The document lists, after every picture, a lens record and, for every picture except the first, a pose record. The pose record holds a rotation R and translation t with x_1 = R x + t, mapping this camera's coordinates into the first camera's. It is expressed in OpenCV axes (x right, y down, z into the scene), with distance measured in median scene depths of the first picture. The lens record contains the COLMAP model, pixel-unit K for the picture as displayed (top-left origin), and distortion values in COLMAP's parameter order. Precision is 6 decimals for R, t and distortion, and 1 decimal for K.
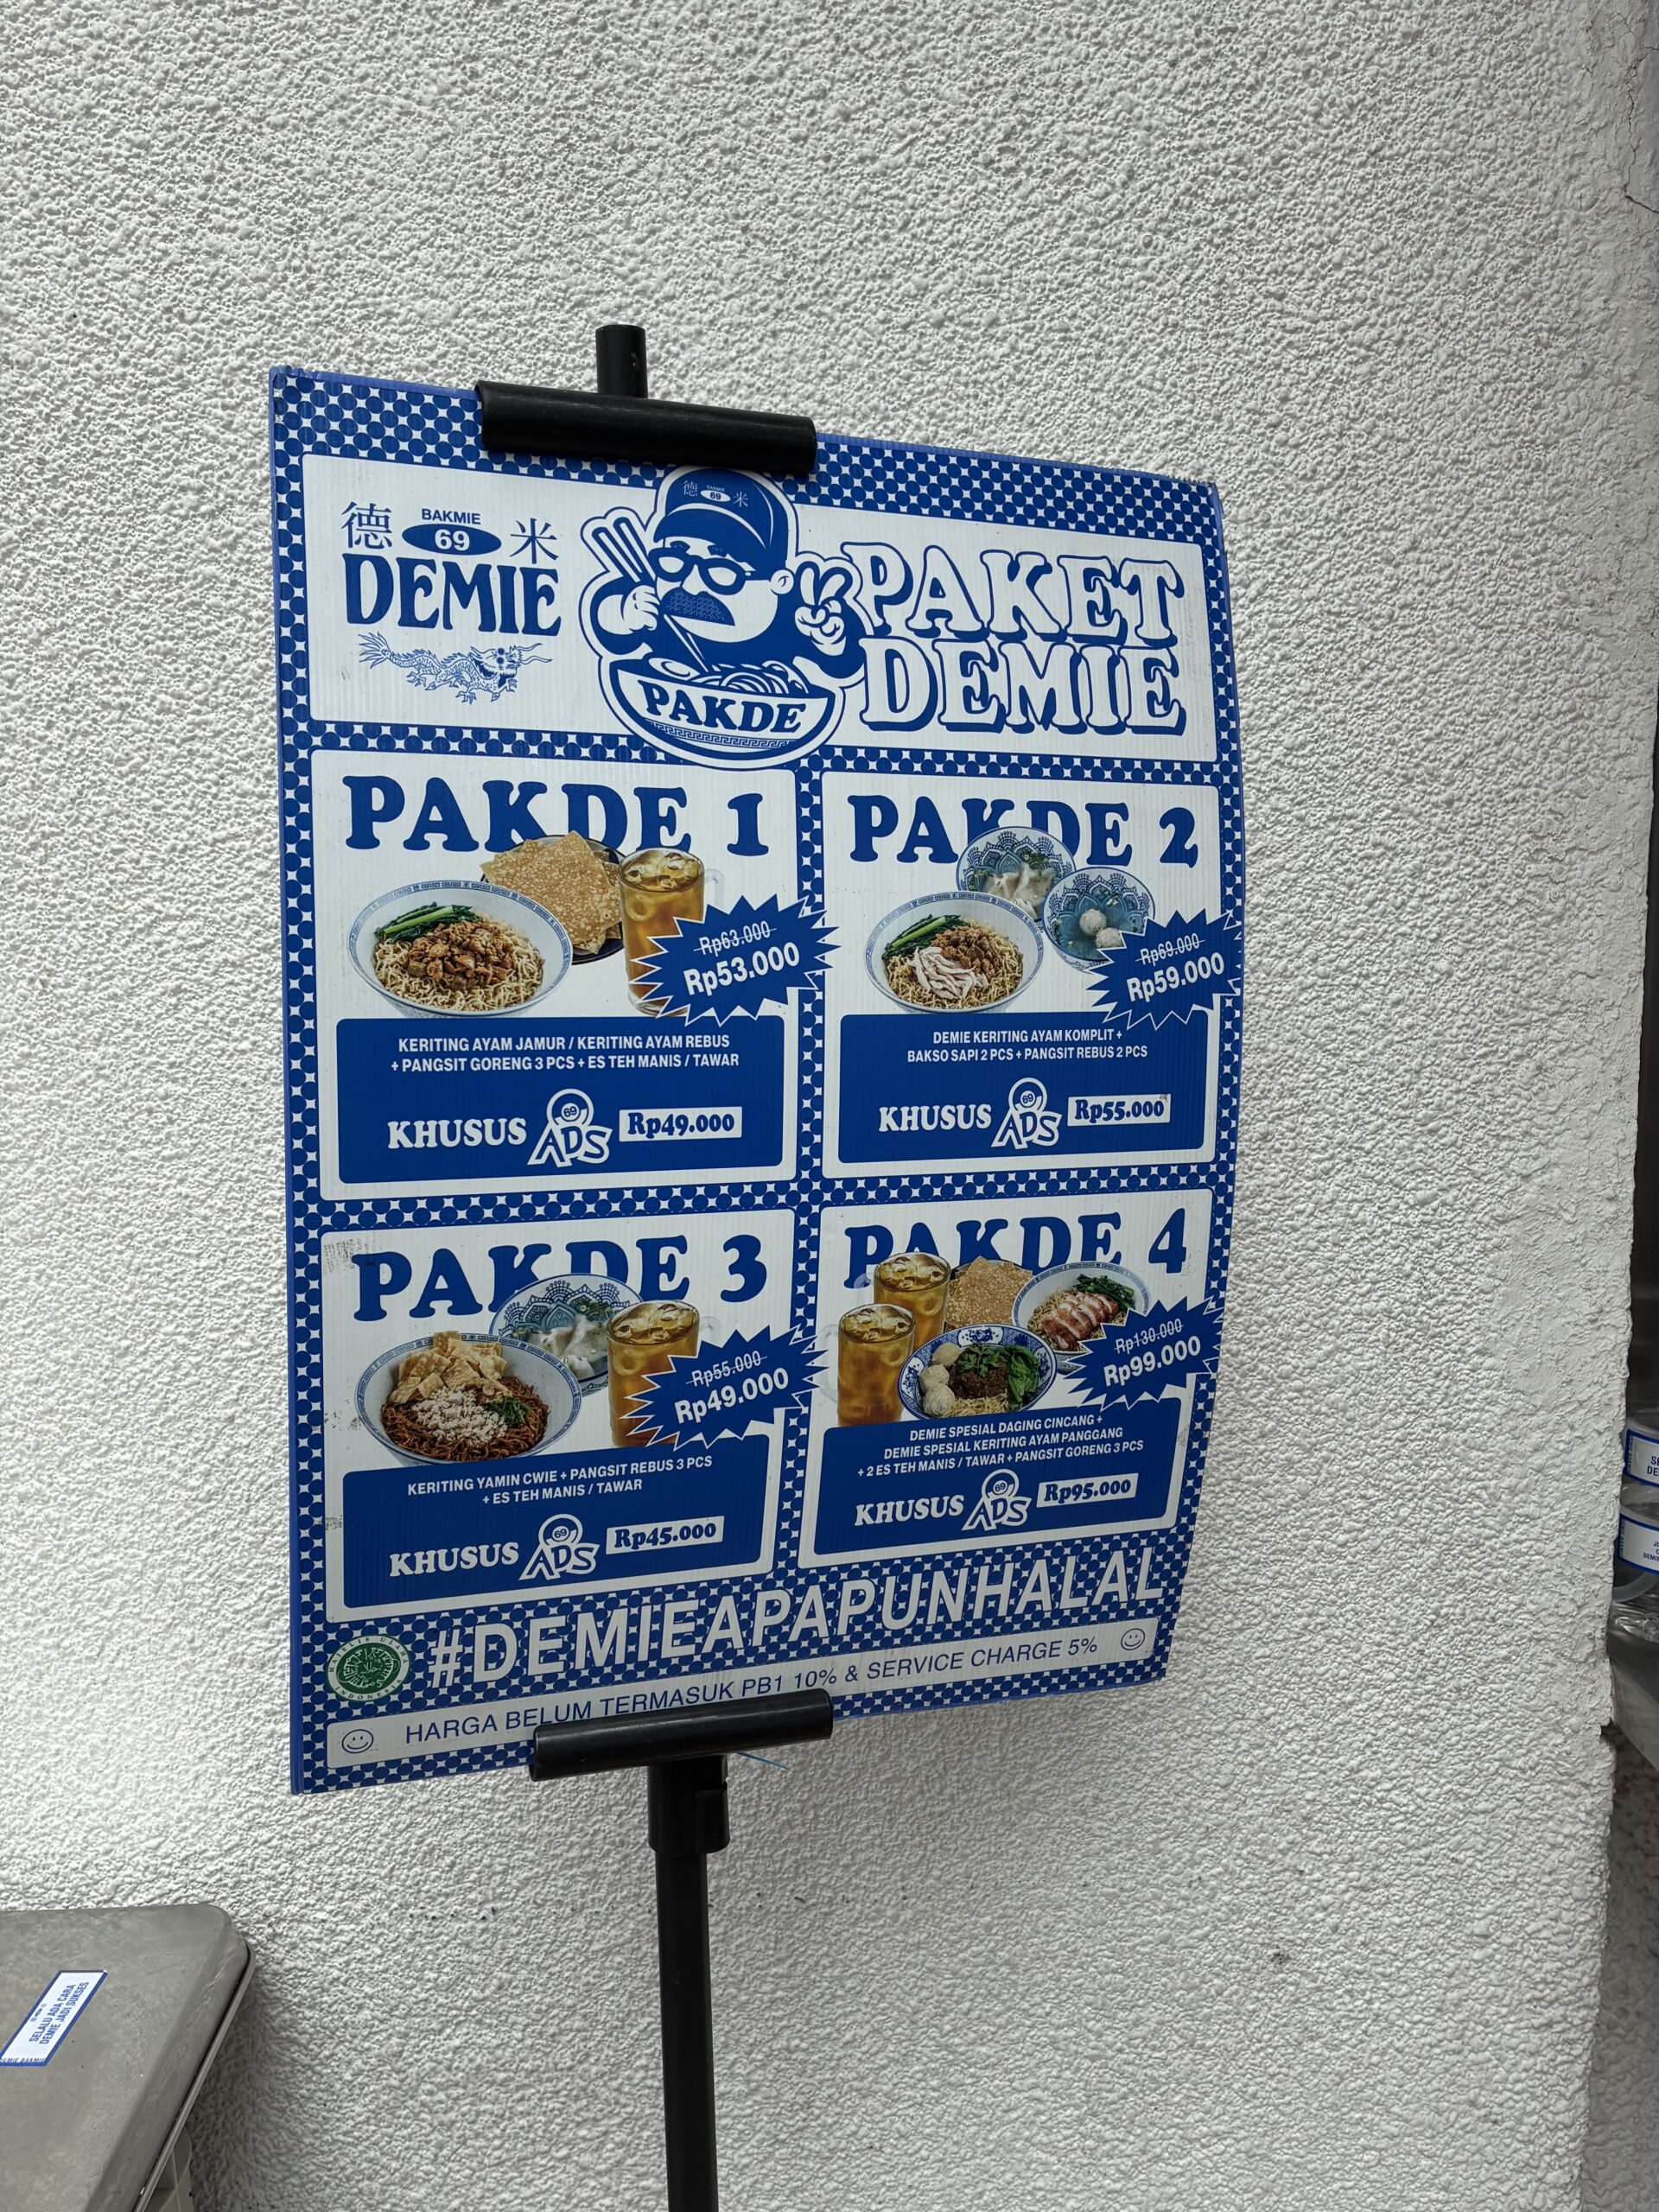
lens RADIAL K [[1672.1, 0, 834.8], [0, 1672.1, 1109.8], [0, 0, 1]] dist [-0.024125, -0.009949]
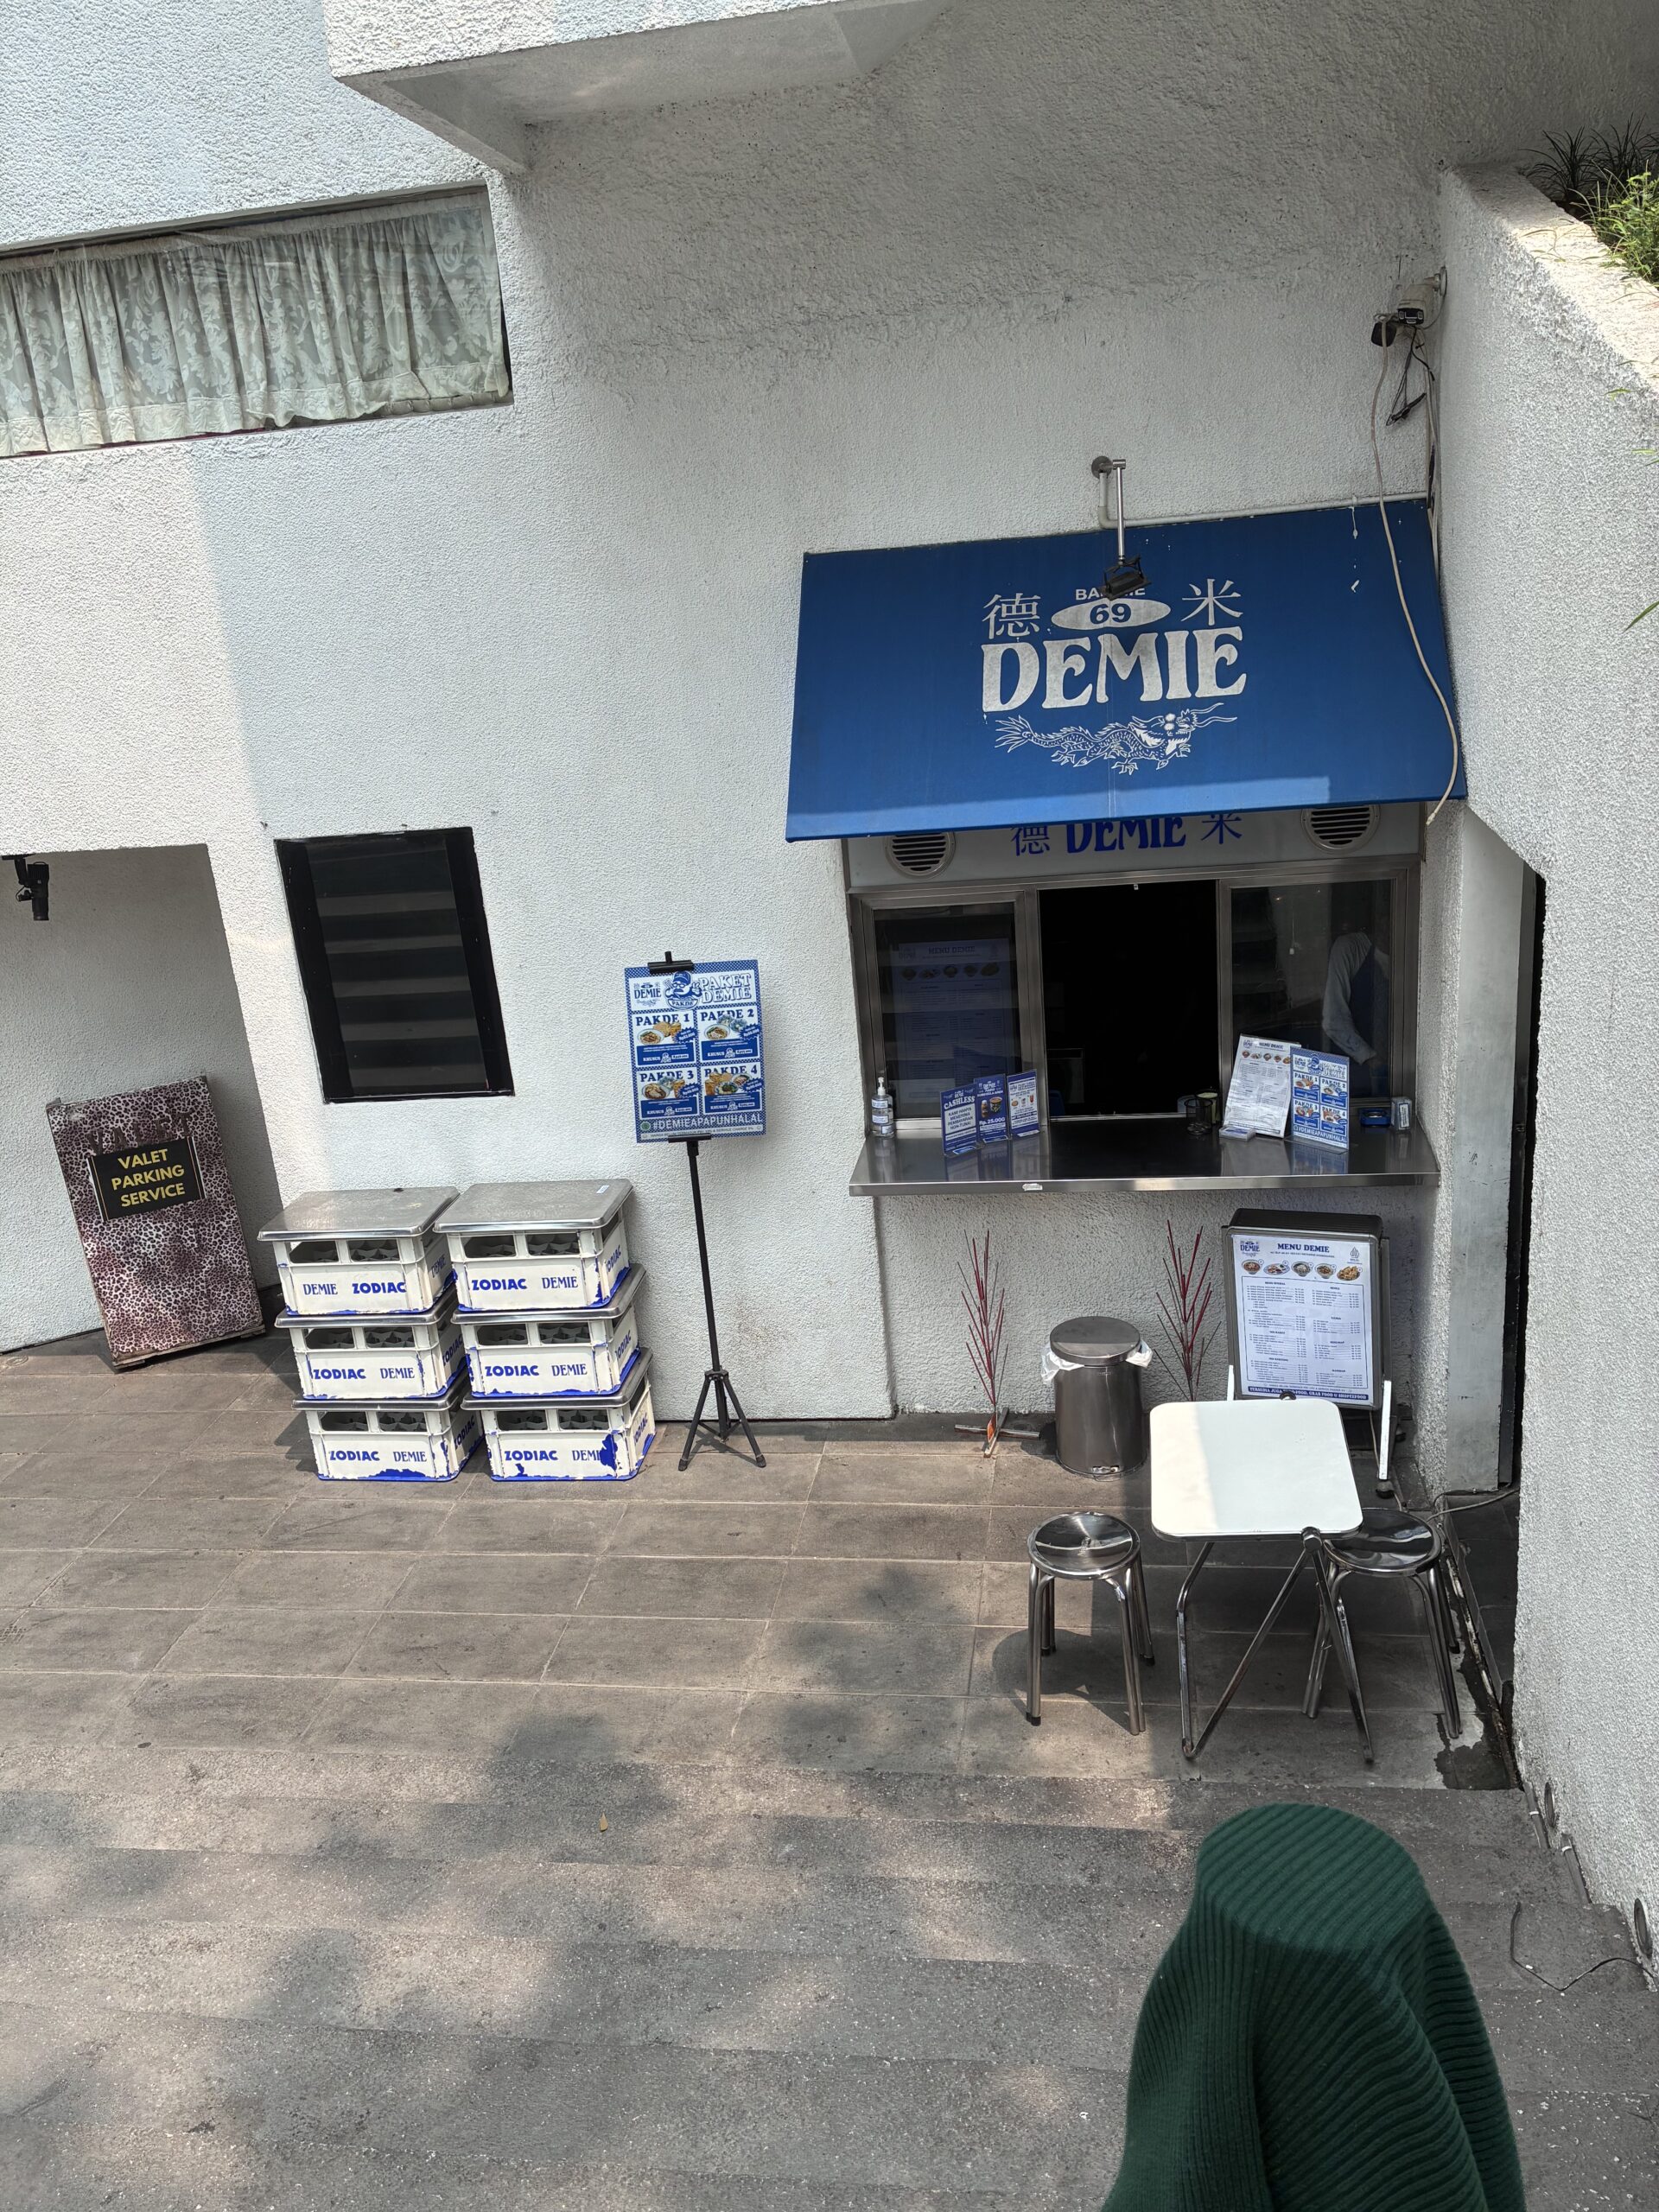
lens RADIAL K [[1672.1, 0, 828.1], [0, 1672.1, 1106.6], [0, 0, 1]] dist [-0.024125, -0.009949]
pose [[0.976846, 0.009543, -0.213729, 2.162615], [0.031537, 0.981668, 0.187972, -1.159837], [0.211605, -0.190360, 0.958638, -6.116517]]
